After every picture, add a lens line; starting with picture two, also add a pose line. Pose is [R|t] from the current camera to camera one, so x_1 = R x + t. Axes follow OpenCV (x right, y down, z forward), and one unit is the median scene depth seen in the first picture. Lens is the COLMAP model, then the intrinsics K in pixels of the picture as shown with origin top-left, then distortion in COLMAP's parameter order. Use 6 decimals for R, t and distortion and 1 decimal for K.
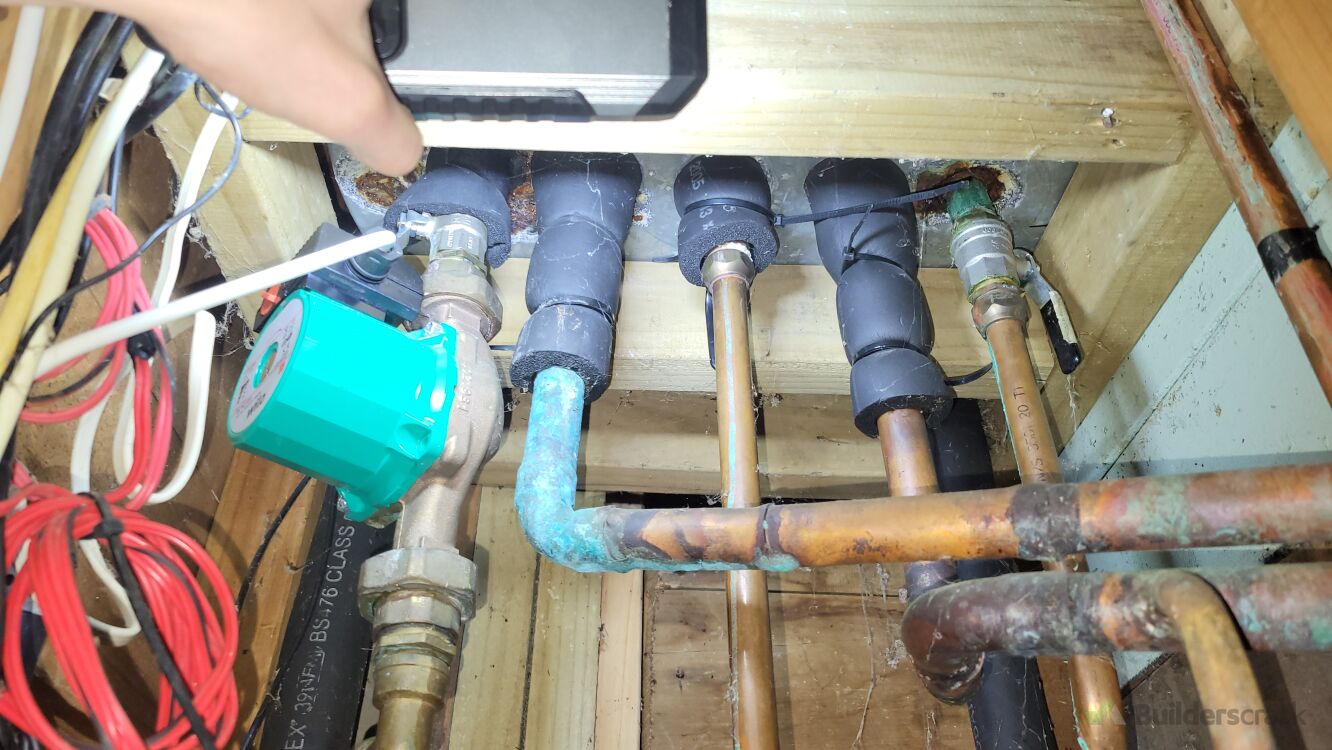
lens RADIAL K [[1018.4, 0, 666.0], [0, 1018.4, 375.0], [0, 0, 1]] dist [0.053839, -0.001031]
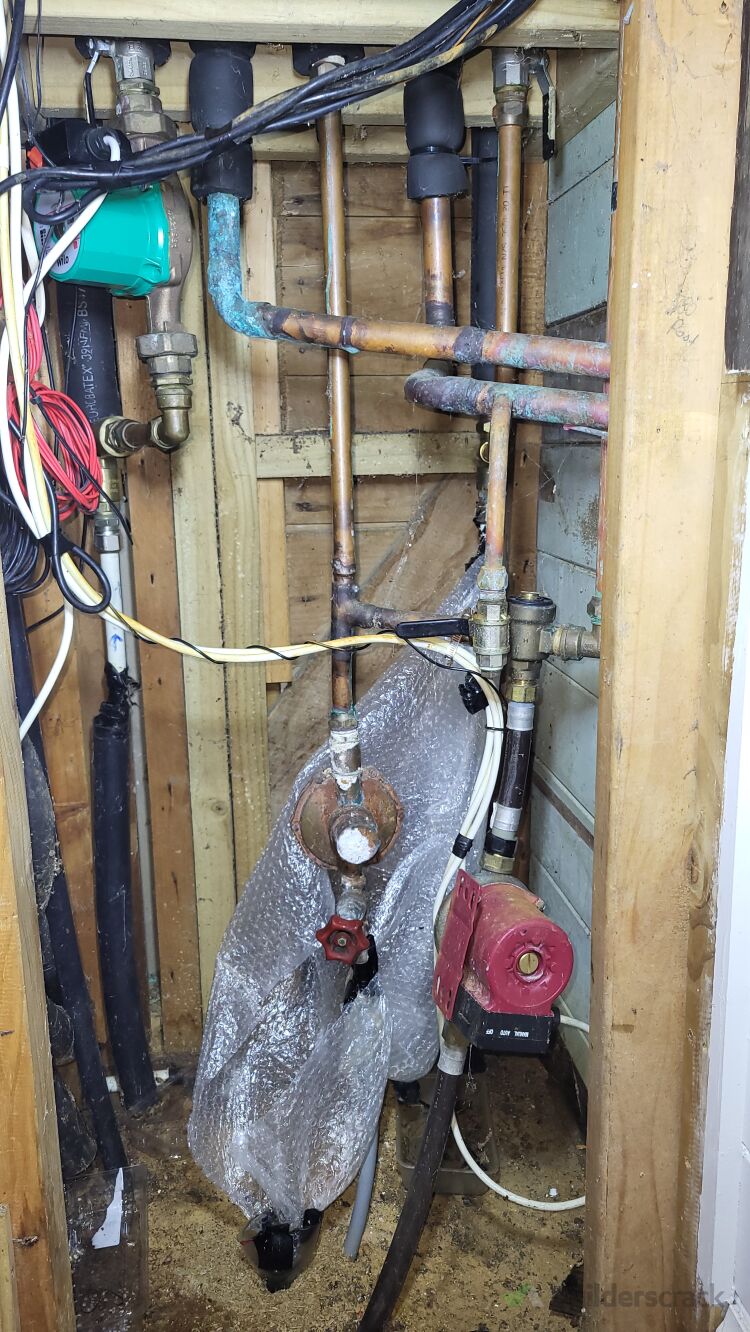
lens RADIAL K [[1018.4, 0, 377.2], [0, 1018.4, 642.1], [0, 0, 1]] dist [0.053839, -0.001031]
pose [[0.996723, -0.037299, 0.071784, -0.003427], [-0.028607, 0.667510, 0.744051, -0.654315], [-0.075669, -0.743666, 0.664255, -0.553932]]
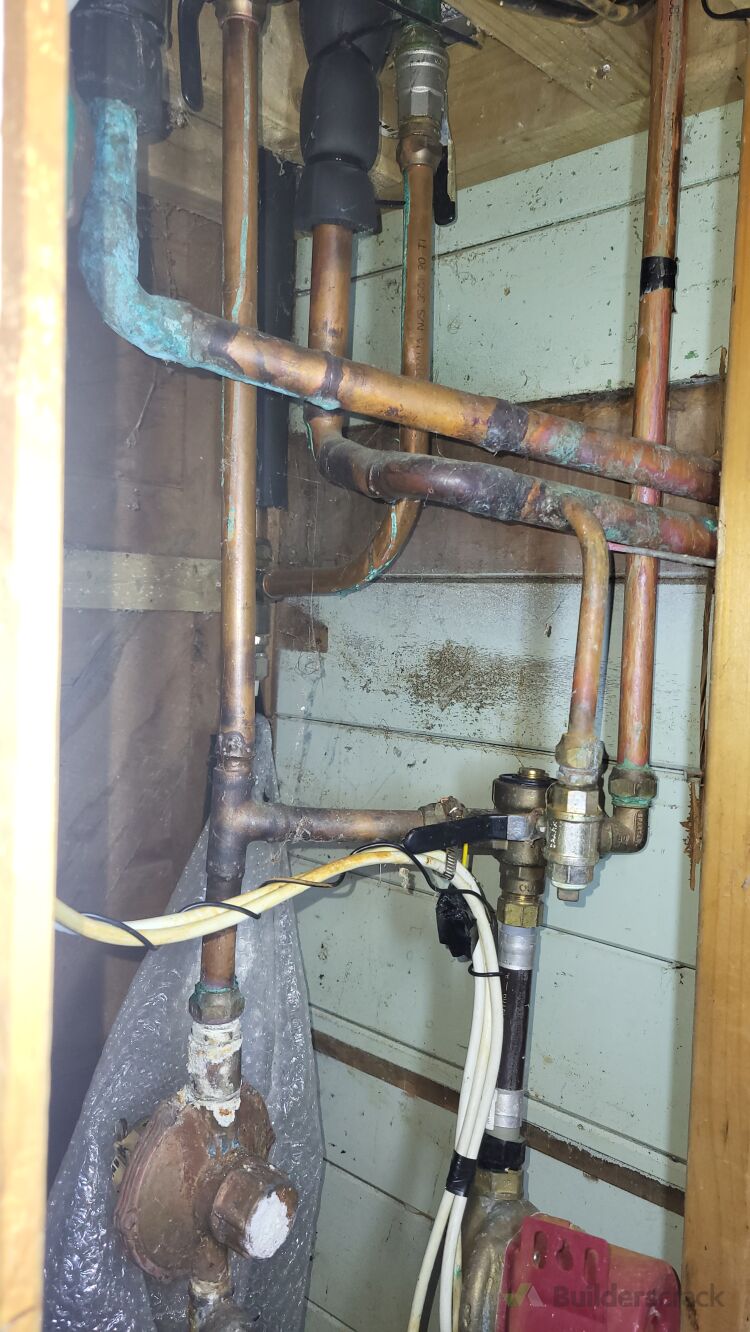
lens RADIAL K [[1018.4, 0, 377.2], [0, 1018.4, 642.1], [0, 0, 1]] dist [0.053839, -0.001031]
pose [[0.712637, -0.003301, 0.701525, -0.522330], [-0.443516, 0.772668, 0.454177, -0.138998], [-0.543545, -0.634801, 0.549168, 0.034264]]
